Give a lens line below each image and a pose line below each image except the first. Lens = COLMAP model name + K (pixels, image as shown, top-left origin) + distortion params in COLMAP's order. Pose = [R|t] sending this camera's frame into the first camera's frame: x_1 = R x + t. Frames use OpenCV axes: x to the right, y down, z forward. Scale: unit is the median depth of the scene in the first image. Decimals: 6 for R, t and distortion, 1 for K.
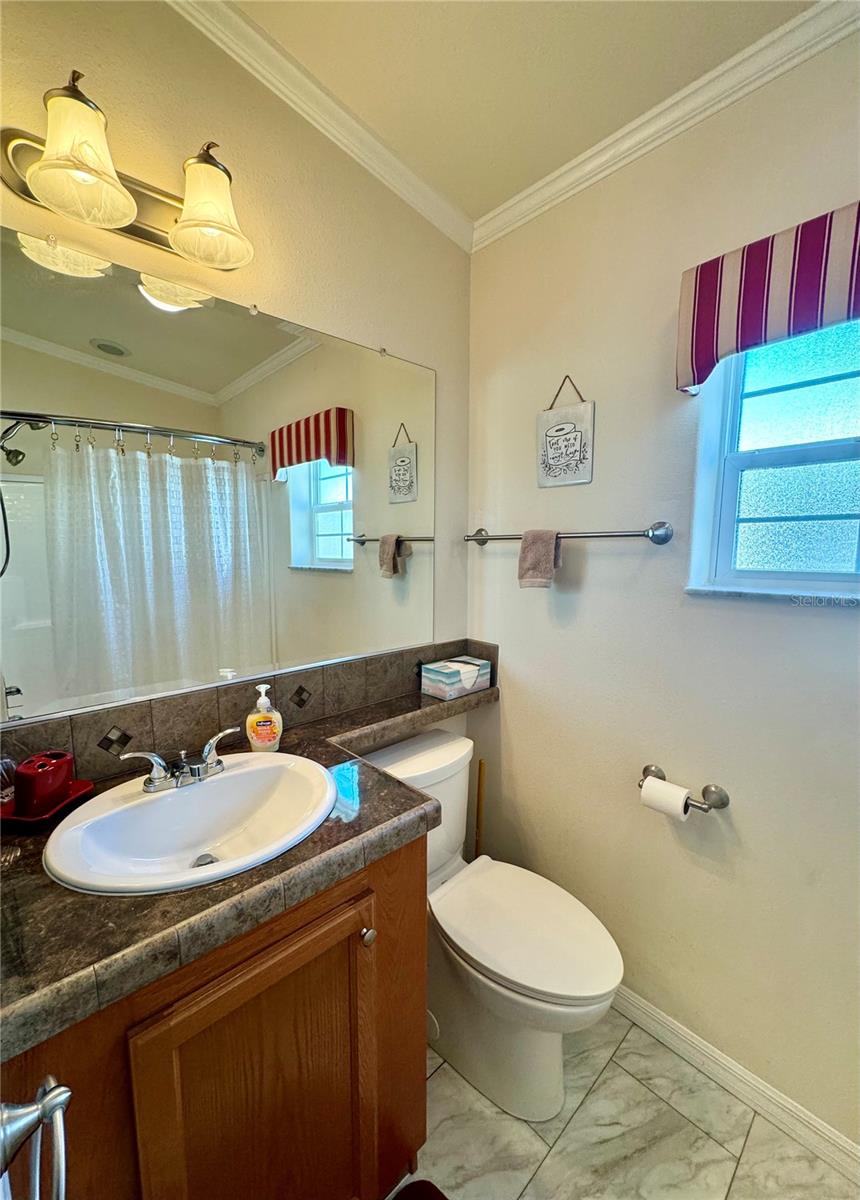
lens RADIAL K [[475.6, 0, 423.0], [0, 475.6, 602.2], [0, 0, 1]] dist [-0.003358, 0.000268]
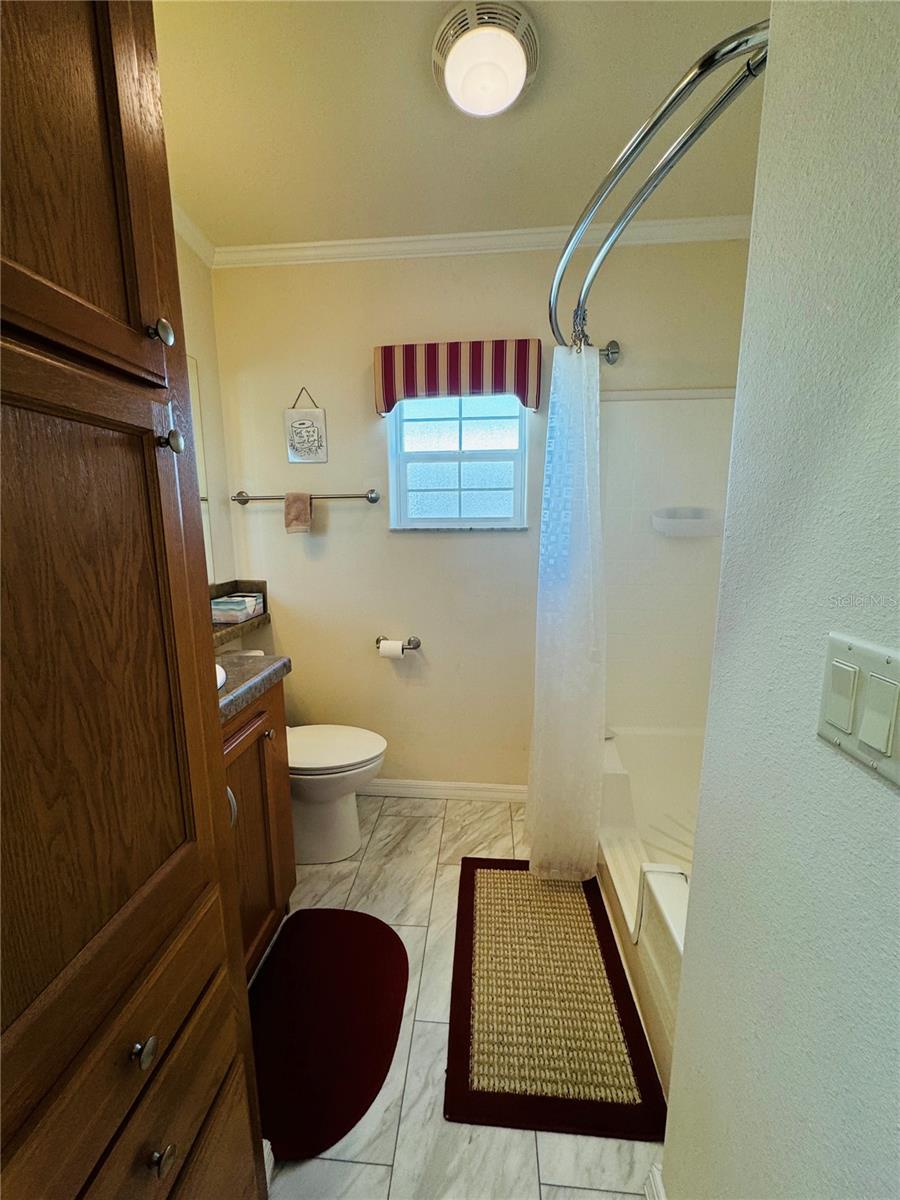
lens RADIAL K [[481.2, 0, 450.2], [0, 481.2, 604.7], [0, 0, 1]] dist [-0.003877, 0.000739]
pose [[0.726101, -0.120394, 0.676966, -0.478084], [0.093054, 0.992700, 0.076737, 0.125559], [-0.681262, 0.007275, 0.732003, -0.414072]]
